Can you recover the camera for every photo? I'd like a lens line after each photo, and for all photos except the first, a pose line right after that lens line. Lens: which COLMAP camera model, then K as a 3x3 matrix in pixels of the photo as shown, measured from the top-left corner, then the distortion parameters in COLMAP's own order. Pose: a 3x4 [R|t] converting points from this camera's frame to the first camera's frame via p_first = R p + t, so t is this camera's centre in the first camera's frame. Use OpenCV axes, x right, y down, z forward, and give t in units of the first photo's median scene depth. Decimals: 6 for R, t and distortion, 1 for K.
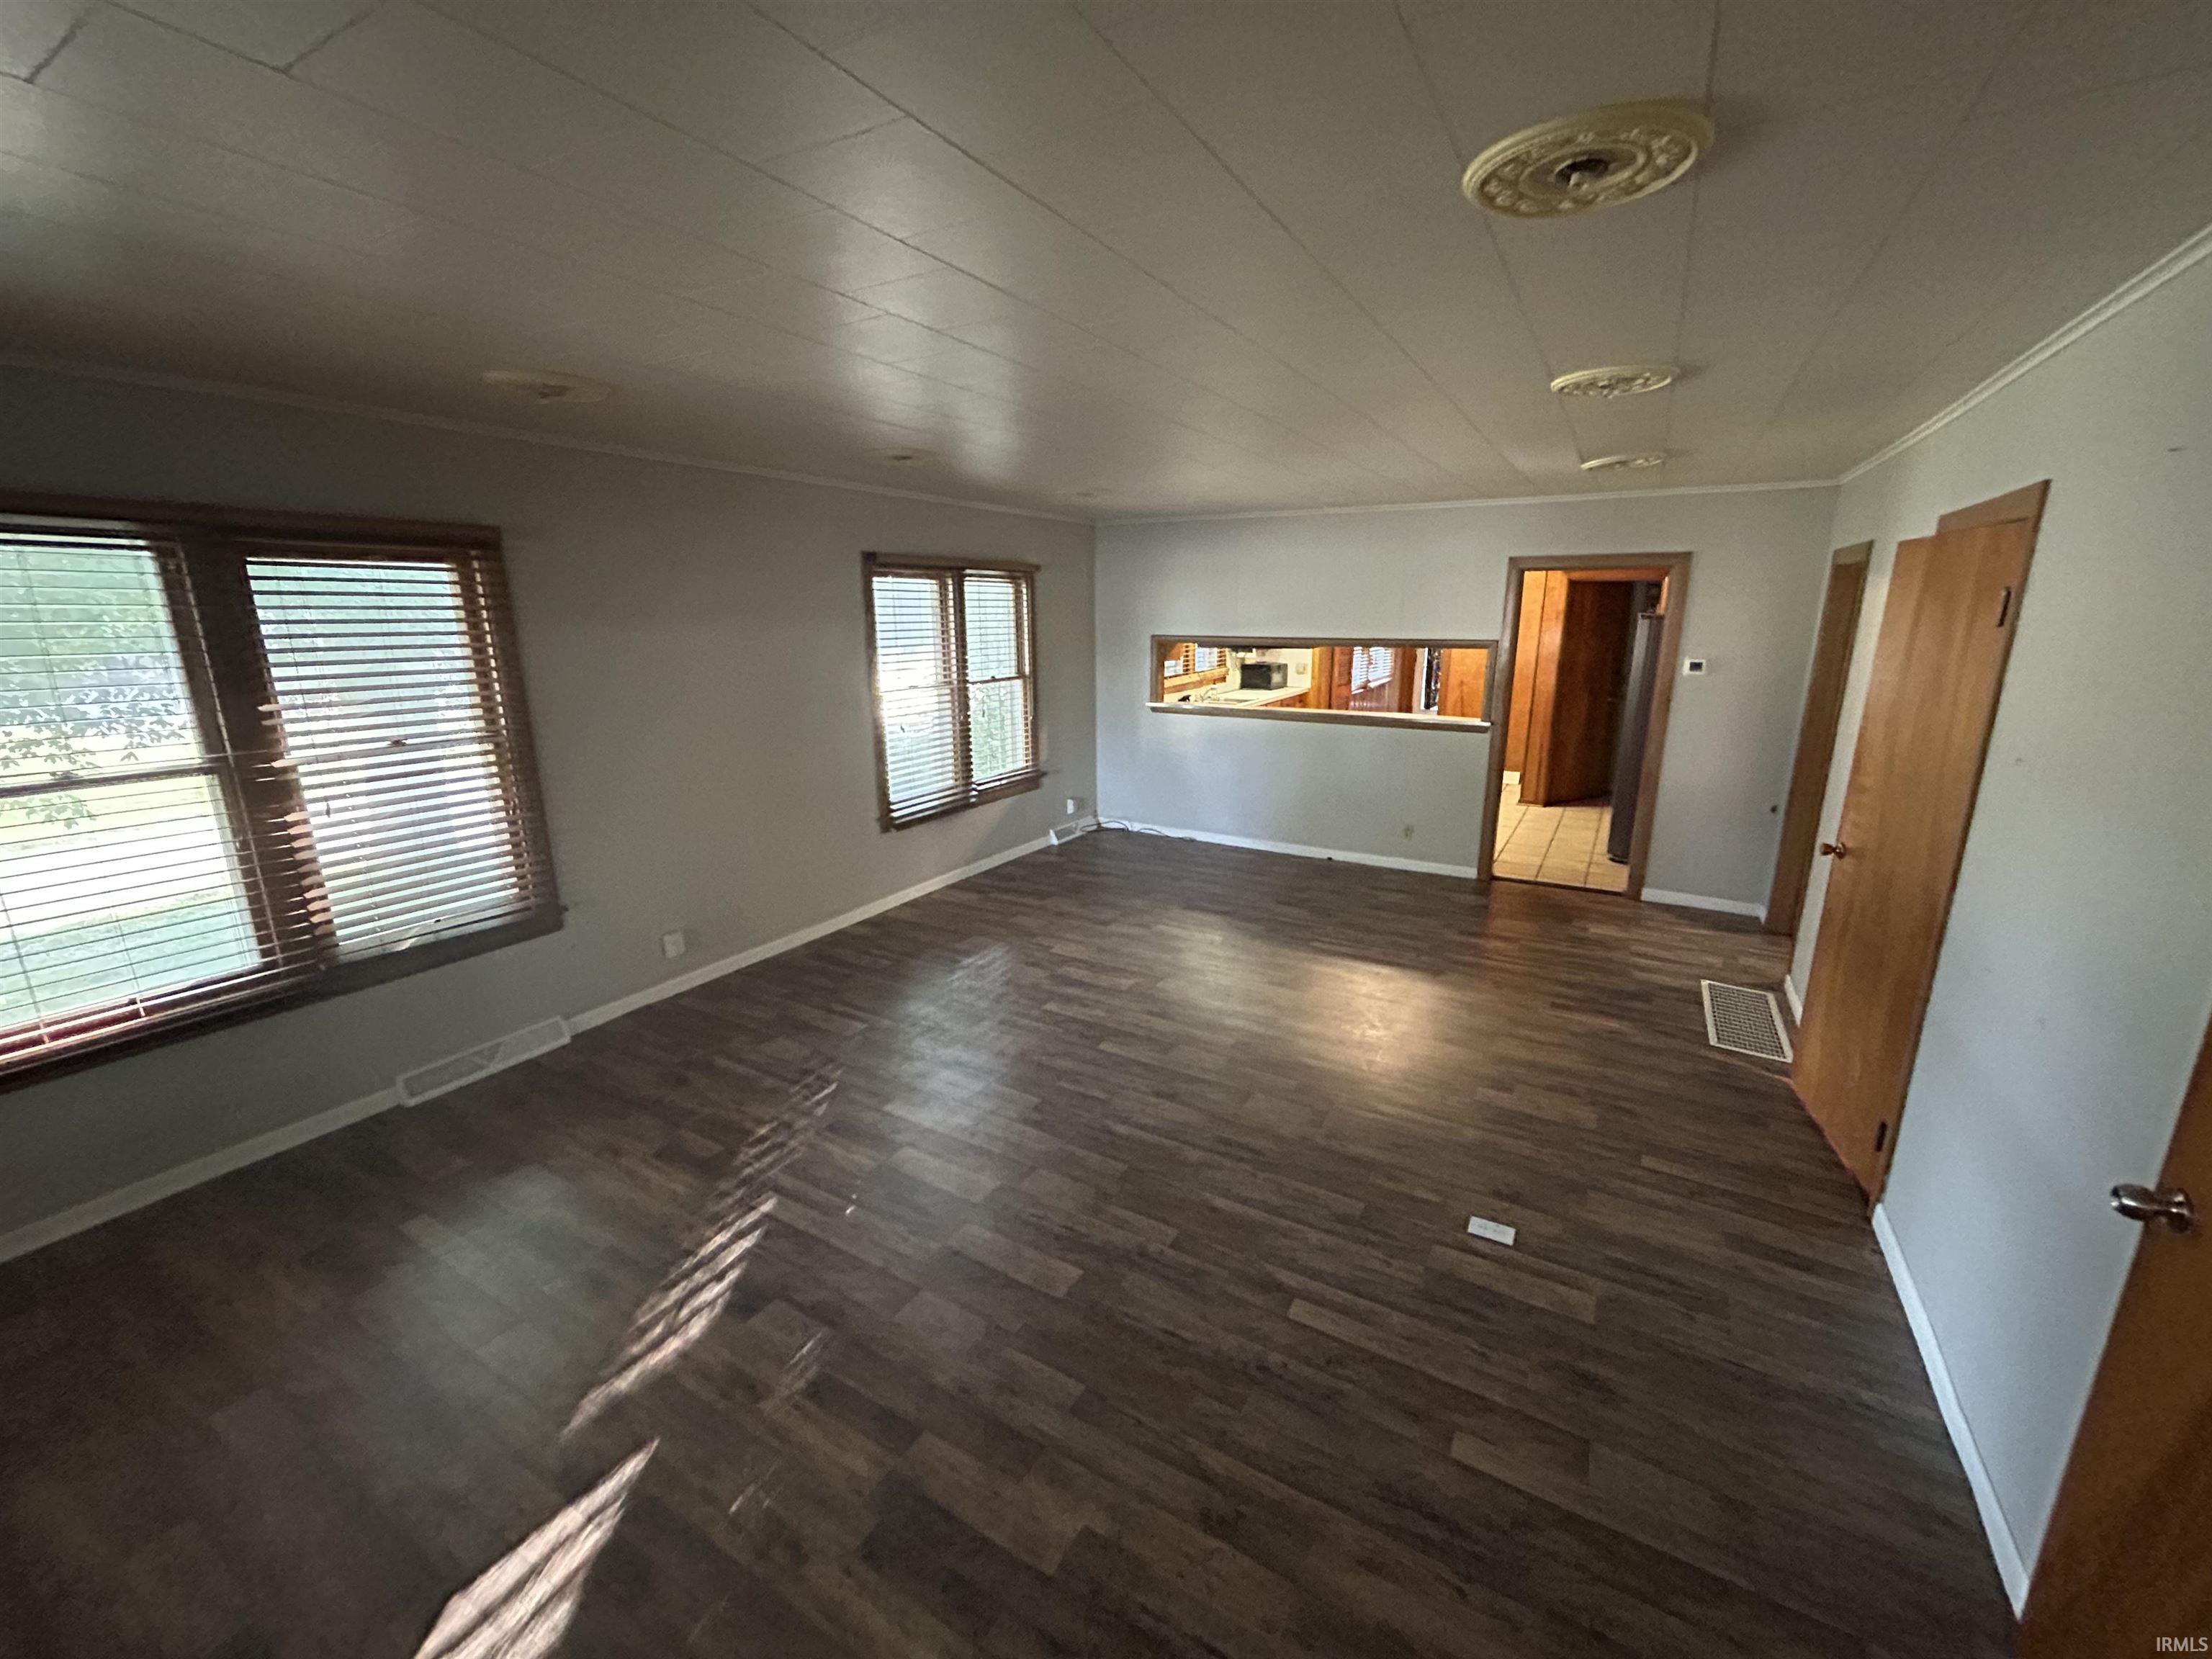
lens RADIAL K [[902.1, 0, 1097.8], [0, 902.1, 826.9], [0, 0, 1]] dist [-0.001175, 0.001225]
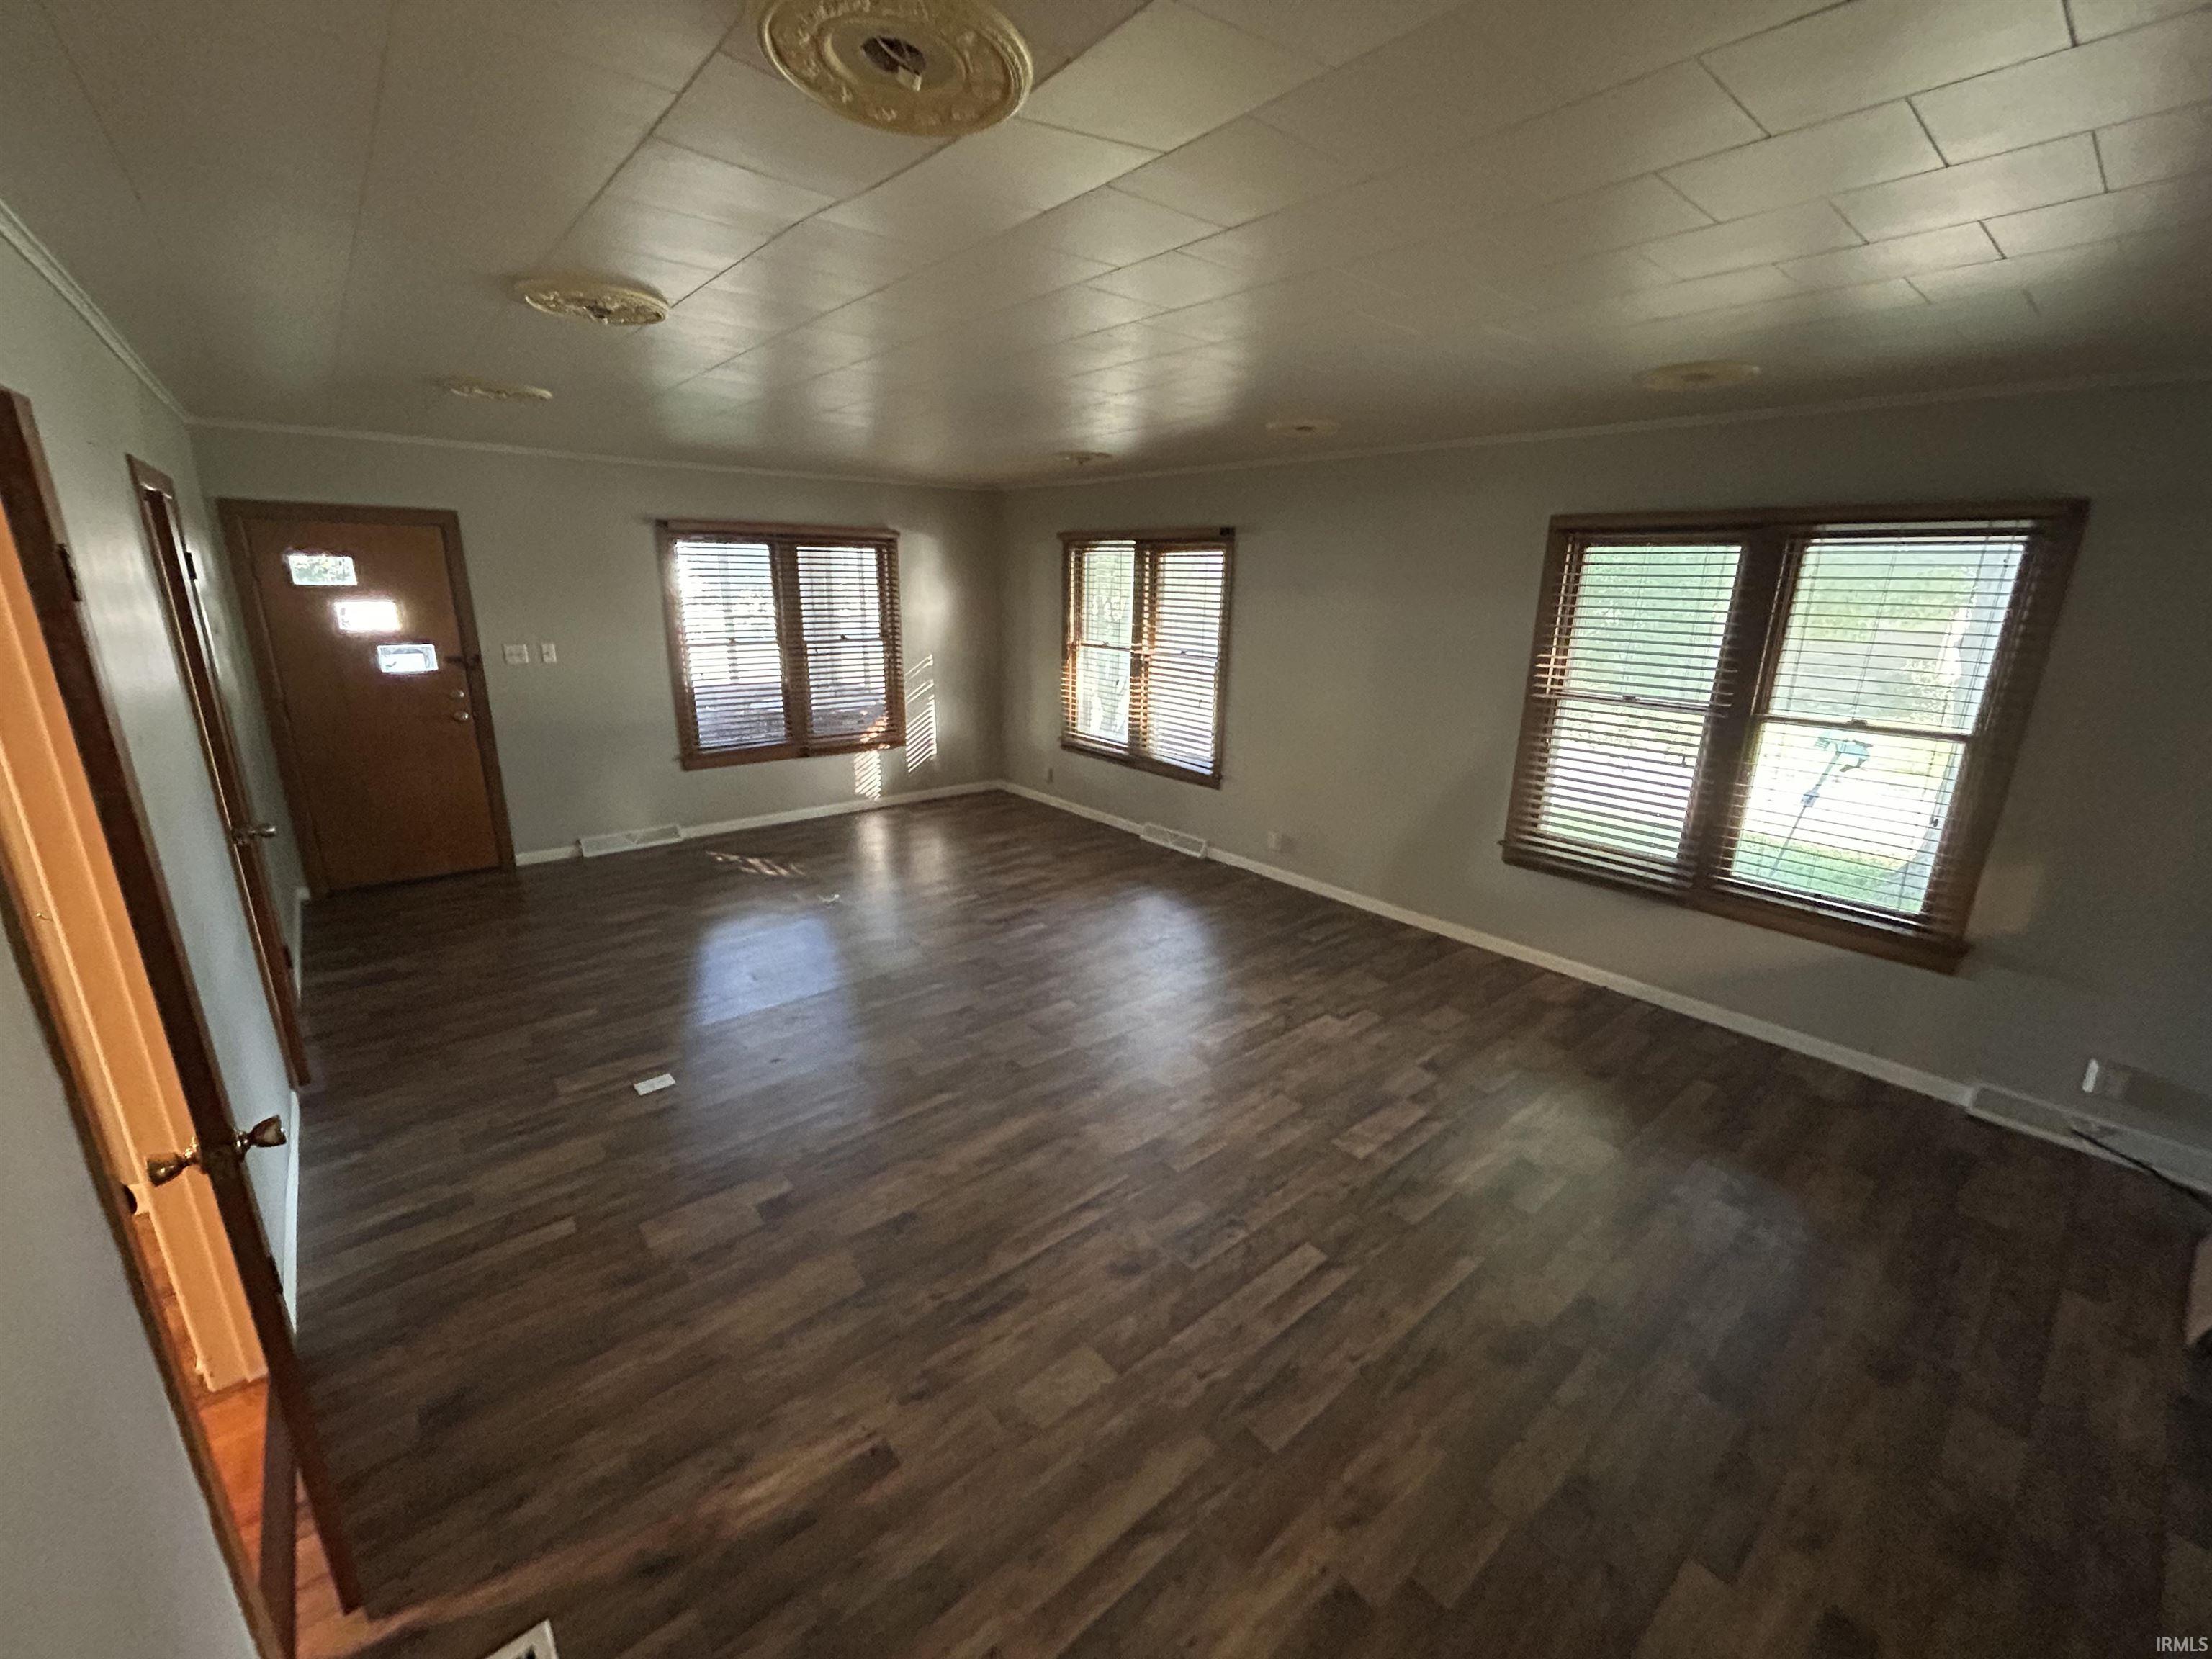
lens RADIAL K [[902.1, 0, 1093.6], [0, 902.1, 826.7], [0, 0, 1]] dist [-0.001175, 0.001225]
pose [[-0.338515, 0.254473, -0.905898, 0.658594], [-0.231418, 0.910652, 0.342284, -0.226941], [0.912060, 0.325509, -0.249380, 0.908025]]
